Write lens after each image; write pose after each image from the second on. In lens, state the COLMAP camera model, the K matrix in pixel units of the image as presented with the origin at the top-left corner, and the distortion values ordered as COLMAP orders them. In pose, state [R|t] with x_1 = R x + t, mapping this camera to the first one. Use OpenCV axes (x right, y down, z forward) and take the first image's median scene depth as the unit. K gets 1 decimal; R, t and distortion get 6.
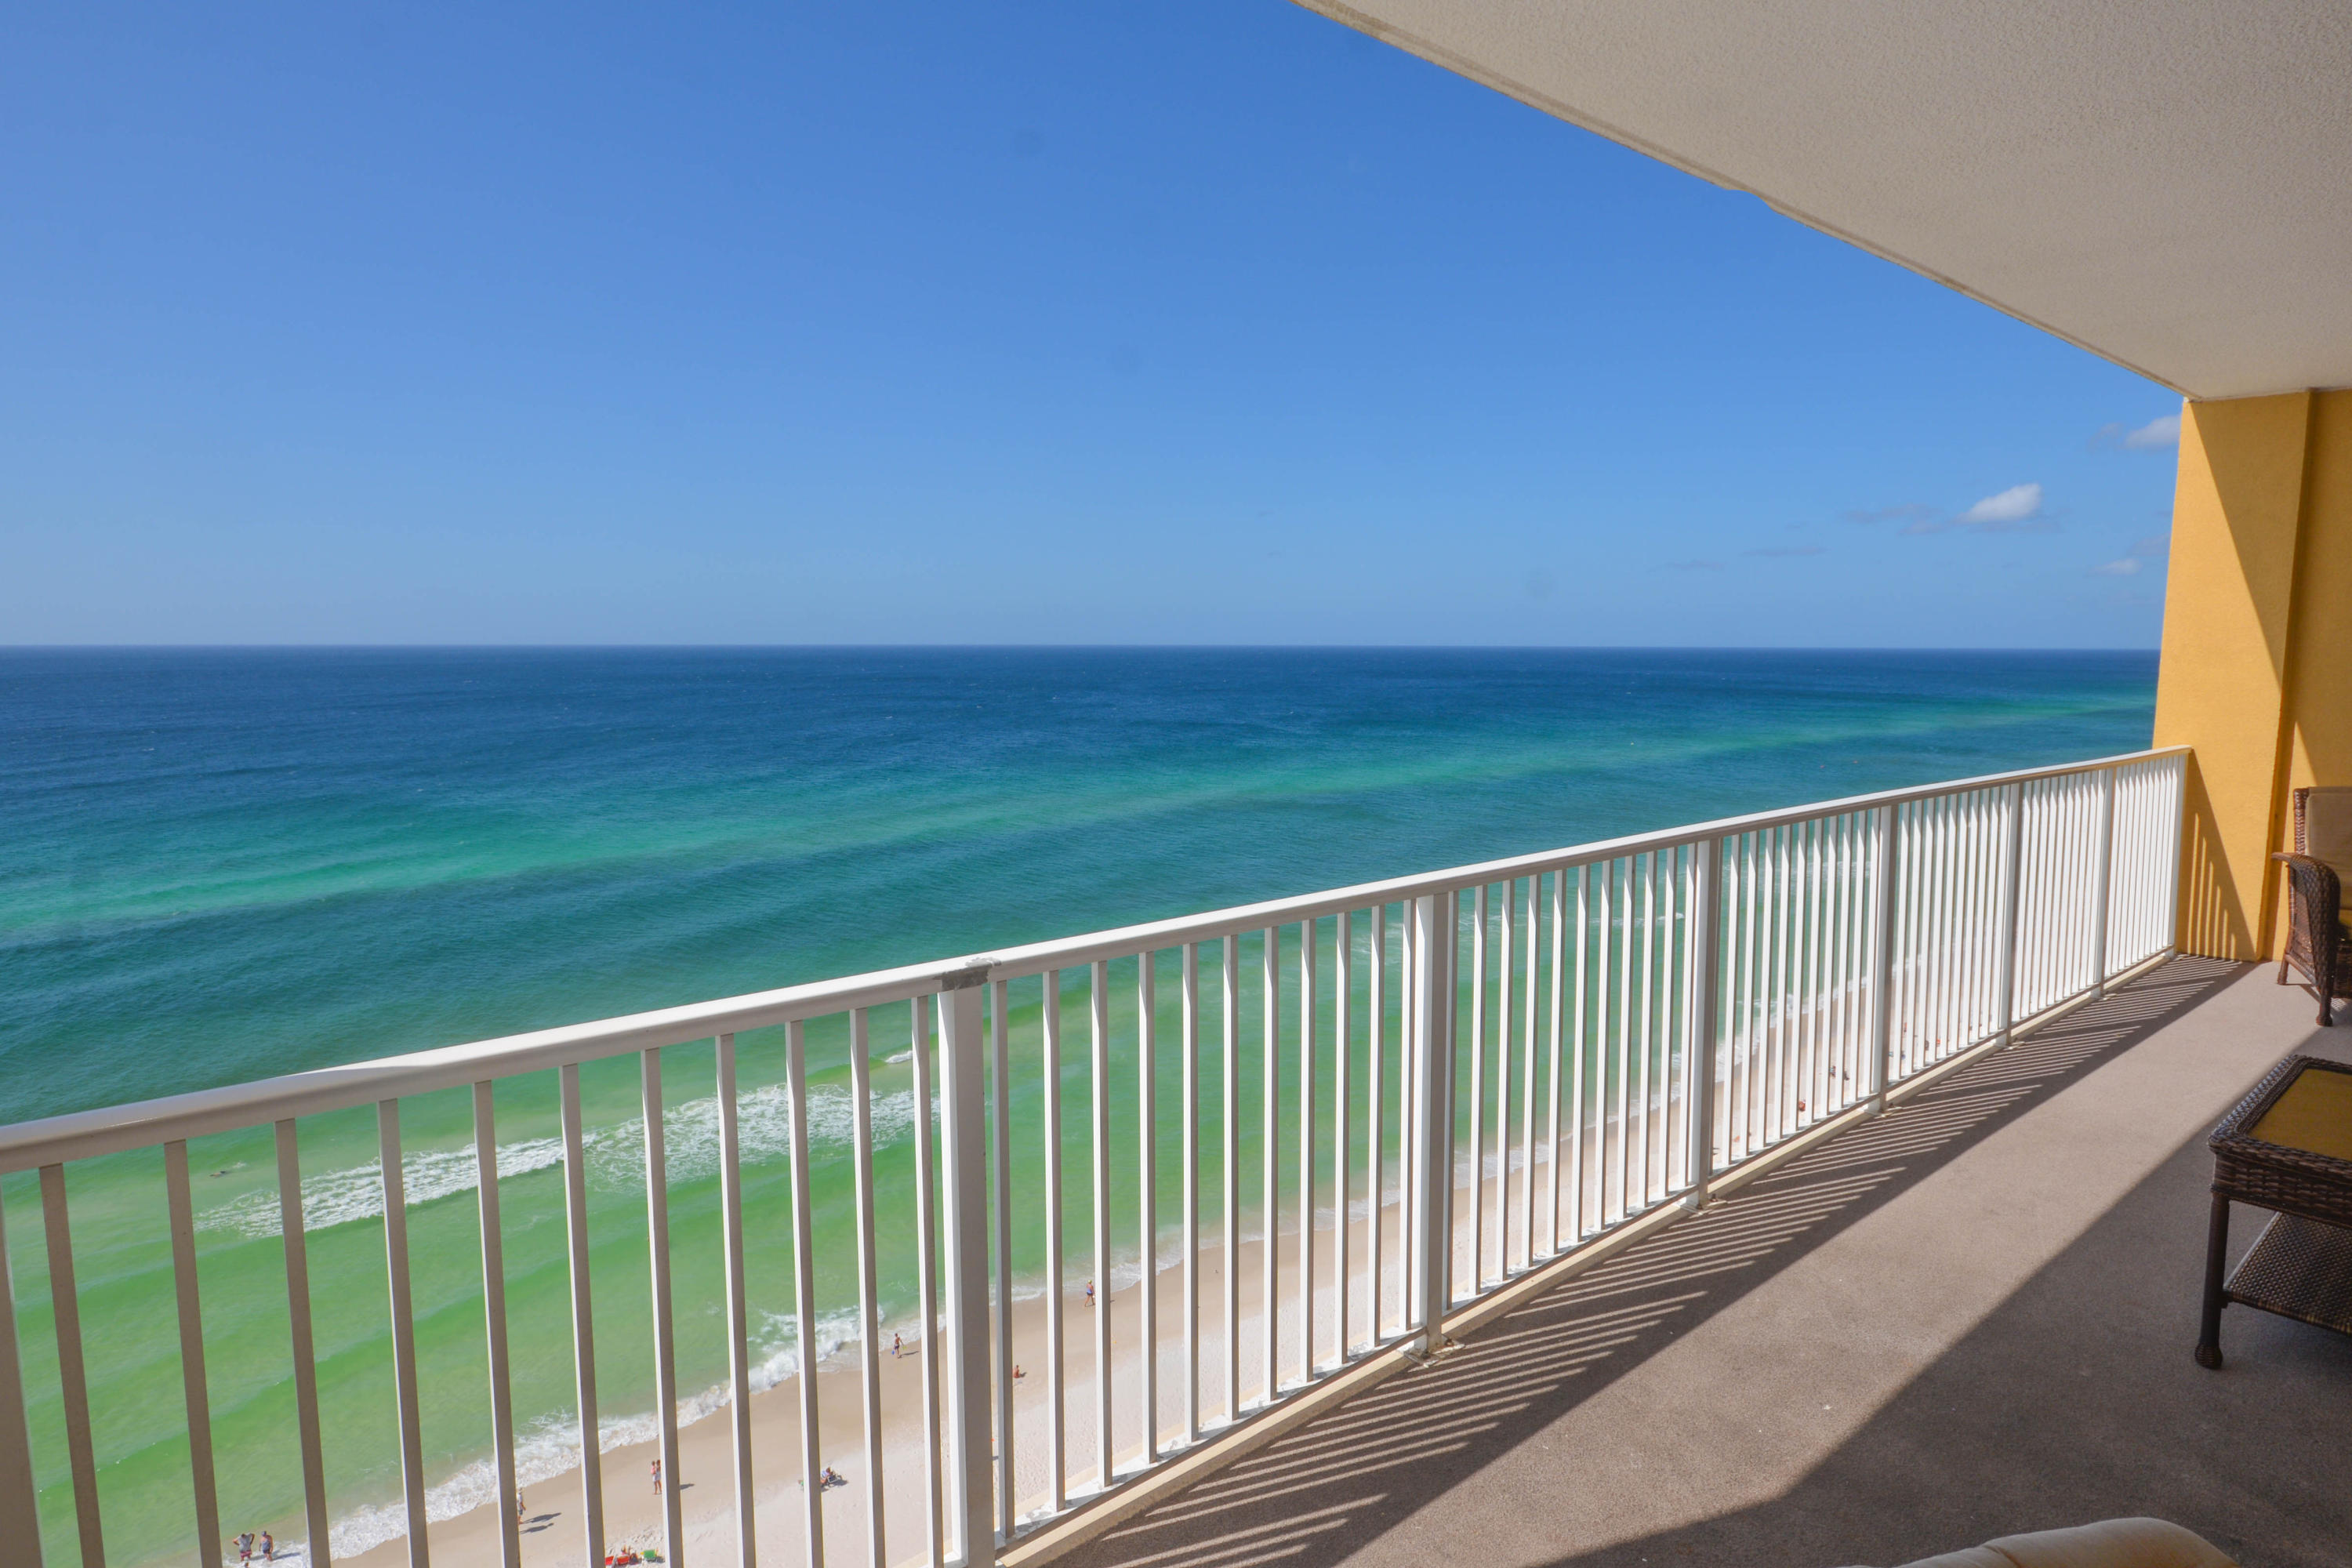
lens RADIAL K [[1310.0, 0, 1161.6], [0, 1310.0, 770.2], [0, 0, 1]] dist [0.003522, 0.002083]
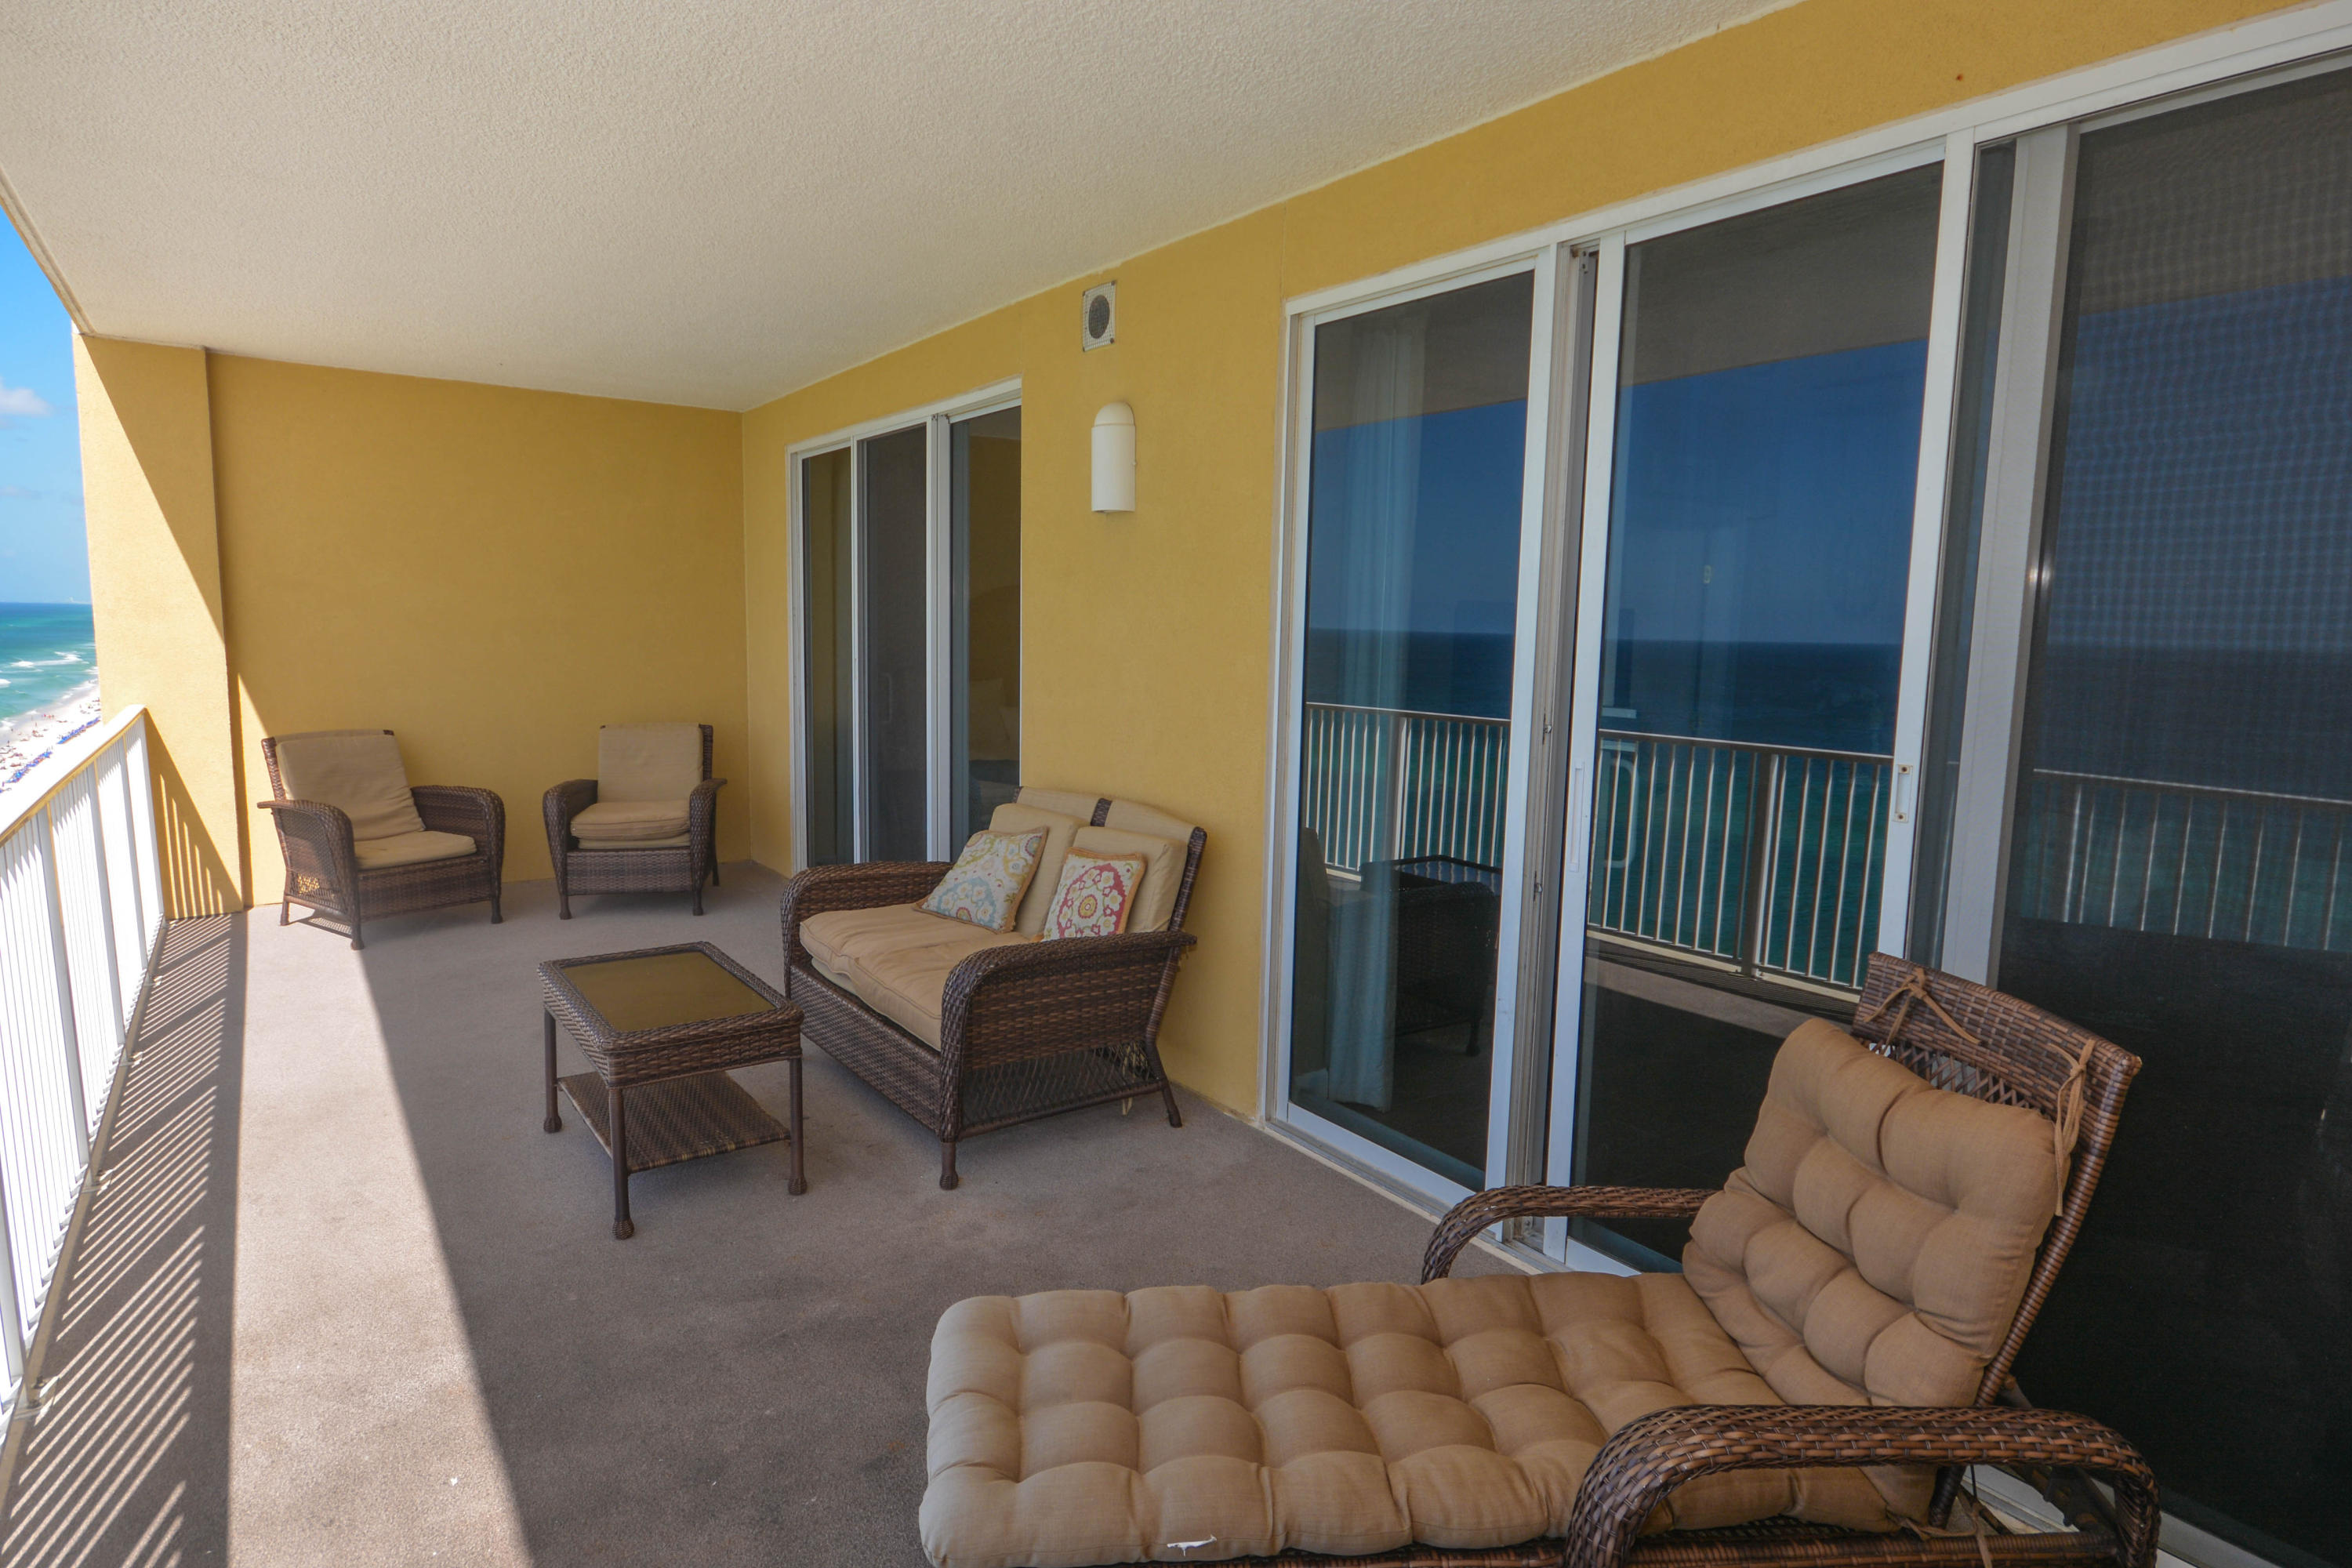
lens RADIAL K [[1302.3, 0, 1190.8], [0, 1302.3, 781.3], [0, 0, 1]] dist [0.005445, 0.001270]
pose [[0.068186, -0.127349, 0.989511, -0.165881], [0.081649, 0.989205, 0.121683, -0.026213], [-0.994326, 0.072495, 0.077848, 0.259834]]
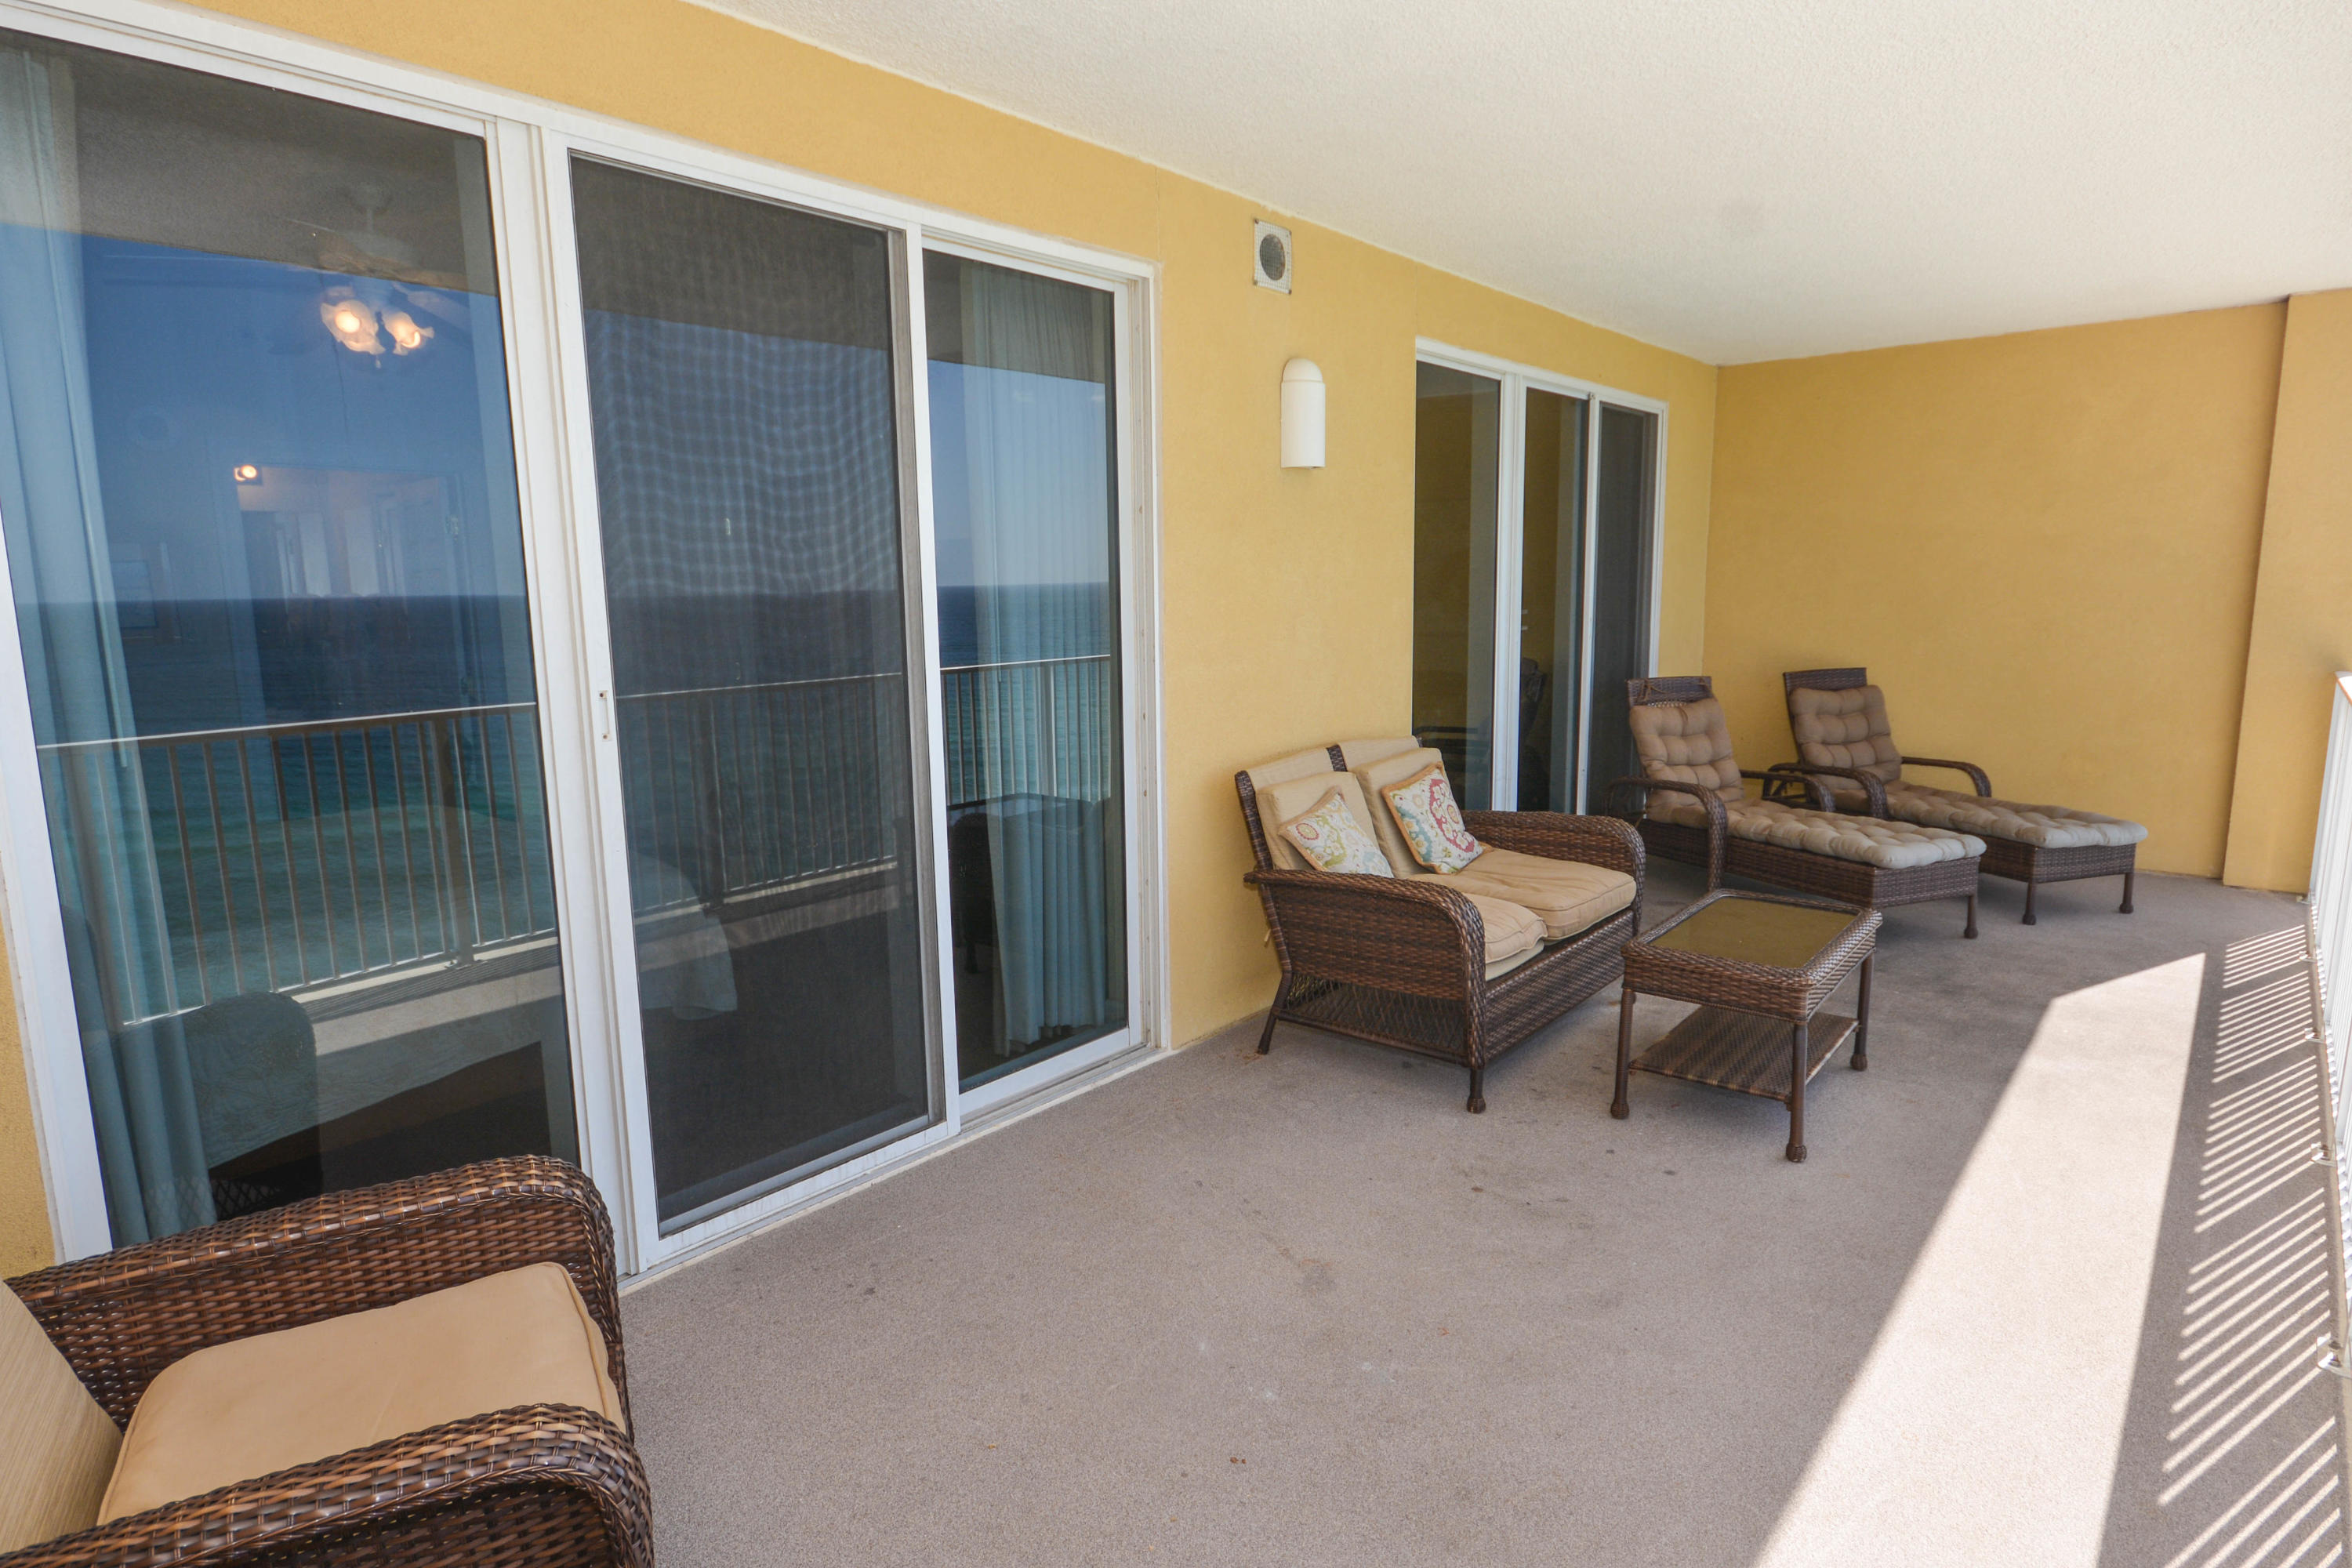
lens RADIAL K [[1302.3, 0, 1190.8], [0, 1302.3, 781.3], [0, 0, 1]] dist [0.005445, 0.001270]
pose [[-0.980171, 0.045754, -0.192796, 1.179461], [-0.005466, 0.966363, 0.257124, -0.142626], [0.198076, 0.253080, -0.946951, 1.414970]]
